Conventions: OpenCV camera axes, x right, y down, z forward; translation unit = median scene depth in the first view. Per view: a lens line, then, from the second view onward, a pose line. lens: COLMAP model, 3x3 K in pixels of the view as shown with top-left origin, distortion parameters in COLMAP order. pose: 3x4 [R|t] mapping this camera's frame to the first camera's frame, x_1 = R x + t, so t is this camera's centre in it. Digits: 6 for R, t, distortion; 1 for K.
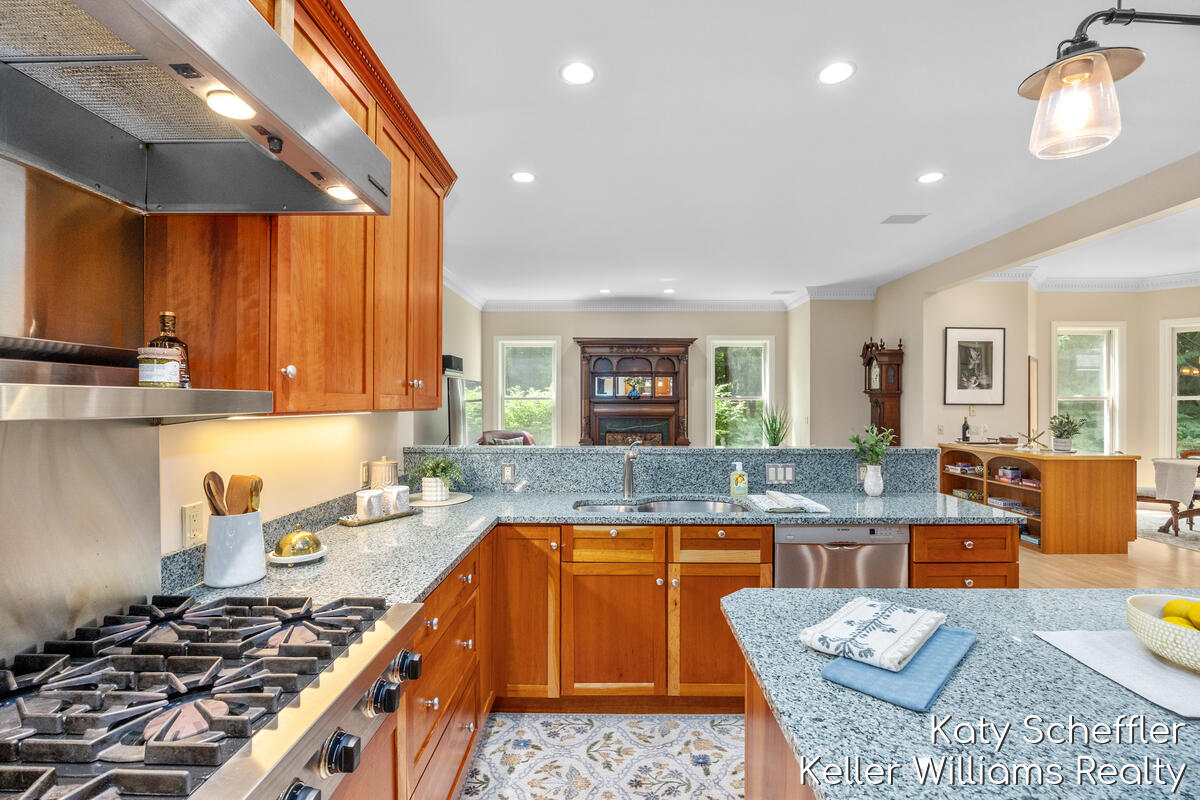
lens RADIAL K [[540.6, 0, 601.3], [0, 540.6, 404.2], [0, 0, 1]] dist [-0.014761, 0.001335]
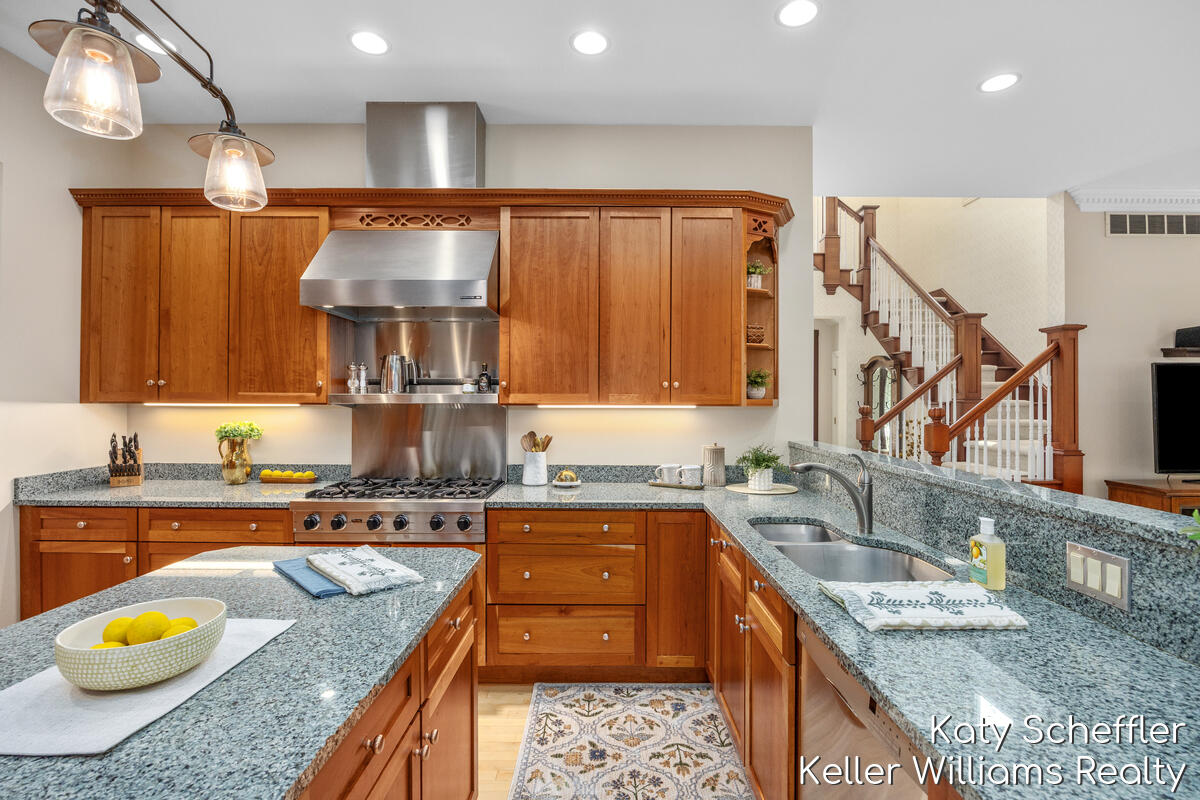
lens RADIAL K [[556.6, 0, 603.3], [0, 556.6, 398.8], [0, 0, 1]] dist [-0.019474, 0.001366]
pose [[0.008112, -0.002384, -0.999964, 0.998203], [-0.004436, 0.999987, -0.002420, -0.000073], [0.999957, 0.004455, 0.008102, 0.836722]]
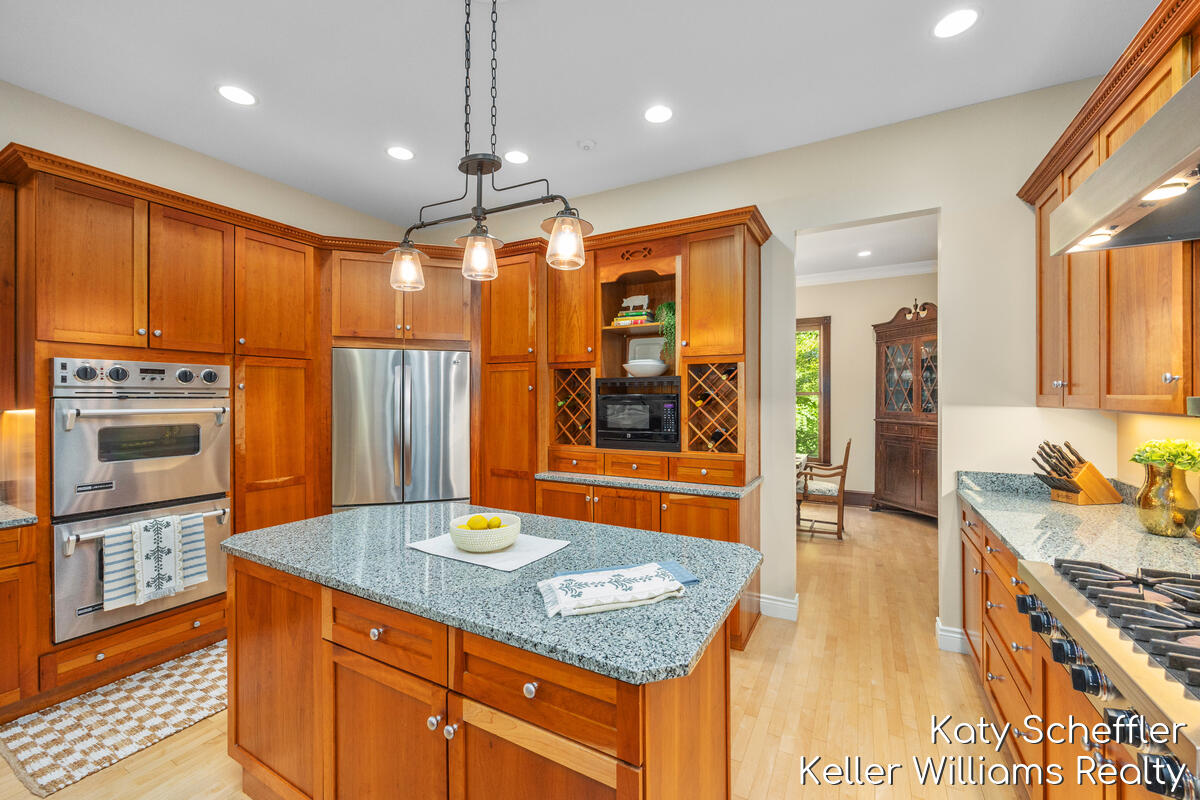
lens RADIAL K [[478.7, 0, 610.9], [0, 478.7, 399.0], [0, 0, 1]] dist [-0.001985, 0.001044]
pose [[-0.884630, 0.001223, 0.466292, 0.001234], [0.003127, 0.999990, 0.003309, -0.013119], [-0.466283, 0.004385, -0.884625, 1.047600]]
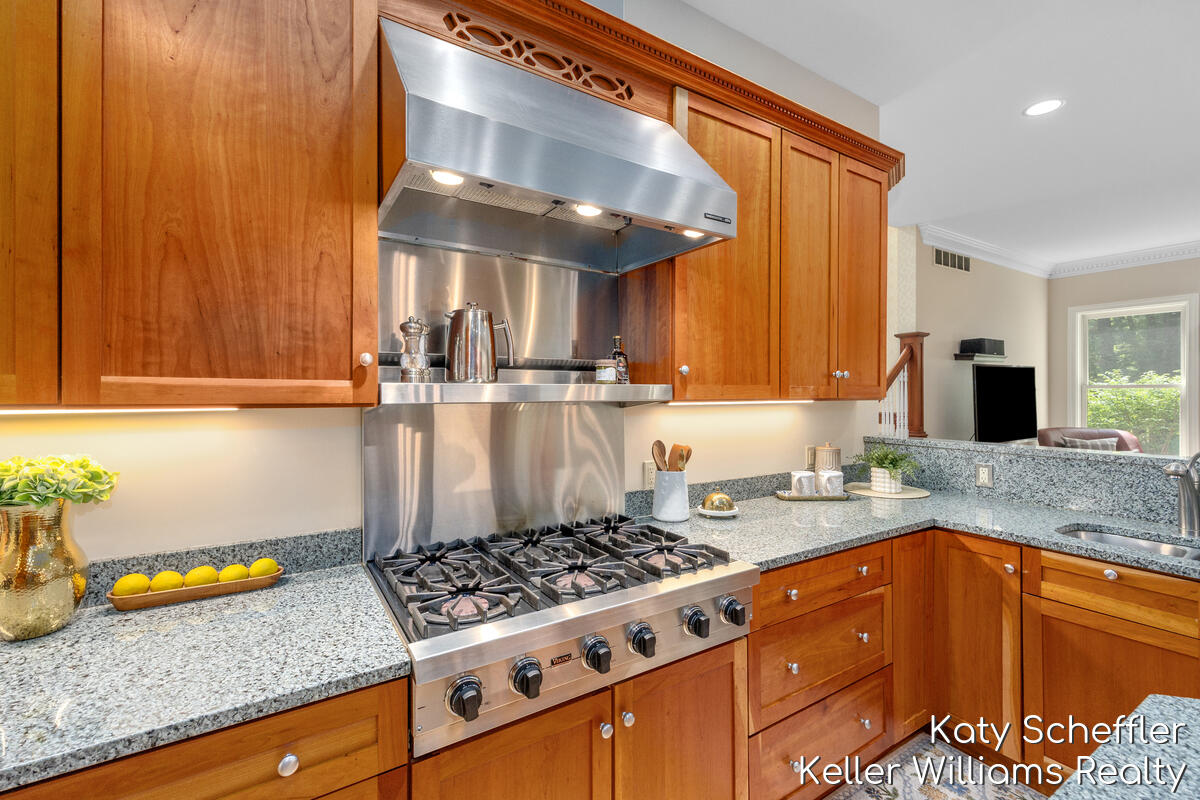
lens RADIAL K [[517.7, 0, 602.6], [0, 517.7, 393.7], [0, 0, 1]] dist [0.005895, -0.000451]
pose [[0.550074, -0.000218, -0.835116, 0.243582], [-0.000176, 1.000000, -0.000377, -0.000295], [0.835116, 0.000355, 0.550074, 0.064537]]
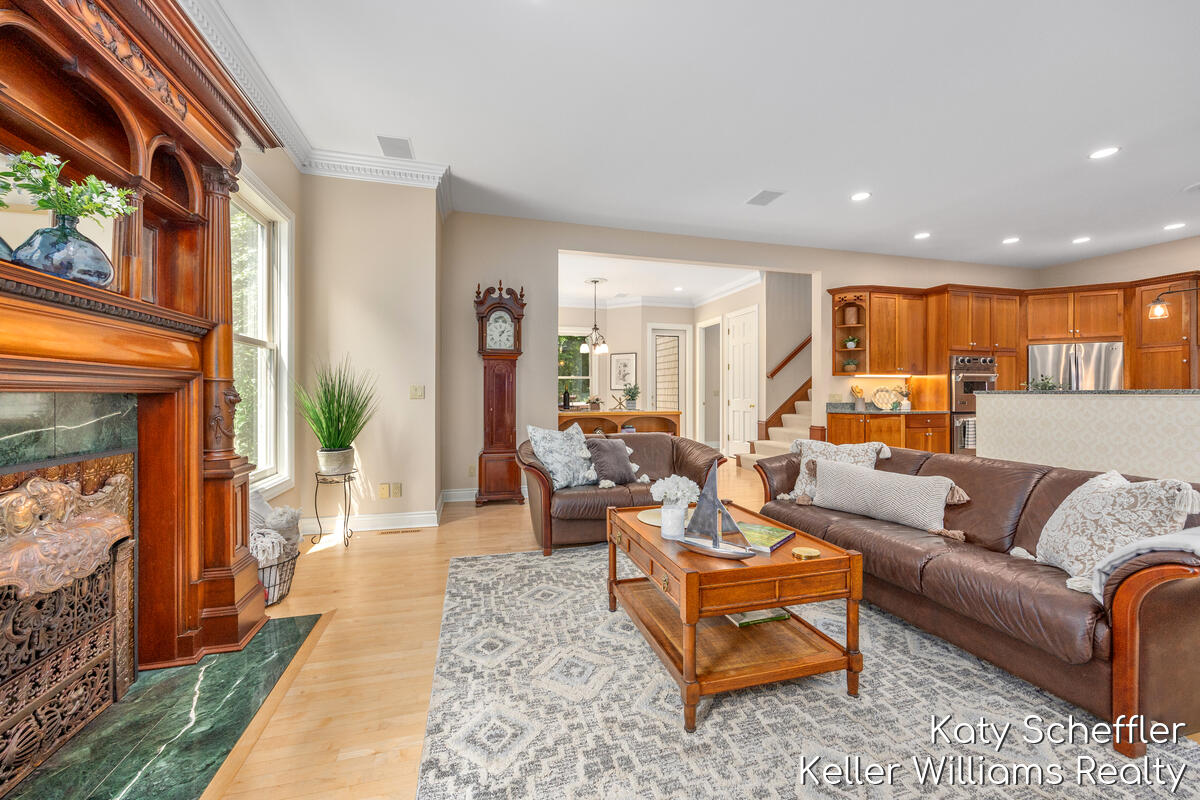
lens RADIAL K [[478.7, 0, 607.7], [0, 478.7, 399.6], [0, 0, 1]] dist [-0.001985, 0.001044]
pose [[-0.281987, -0.012484, 0.959337, -0.619138], [0.002162, 0.999905, 0.013648, 0.115534], [-0.959416, 0.005922, -0.281933, 3.403567]]
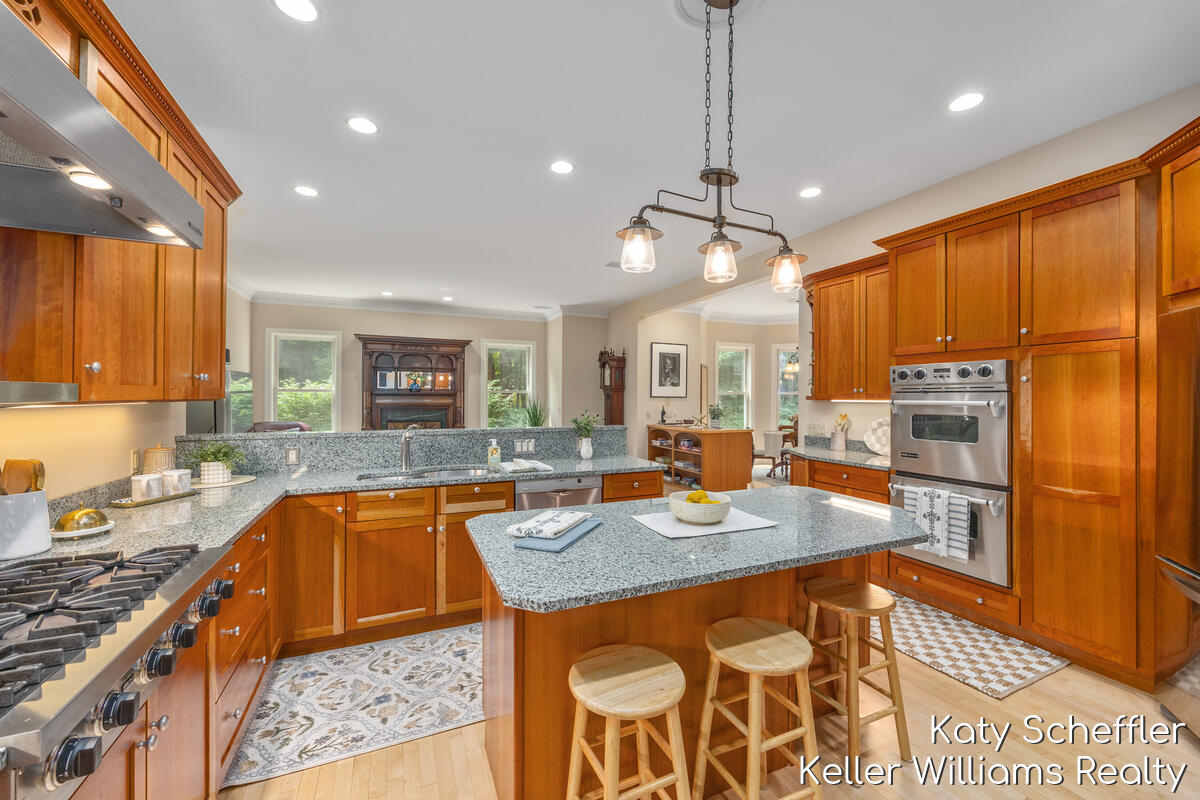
lens RADIAL K [[478.7, 0, 602.3], [0, 478.7, 395.3], [0, 0, 1]] dist [-0.001985, 0.001044]
pose [[0.909337, 0.003982, 0.416040, 0.002816], [-0.002985, 0.999991, -0.003046, 0.000926], [-0.416049, 0.001528, 0.909341, -0.263859]]
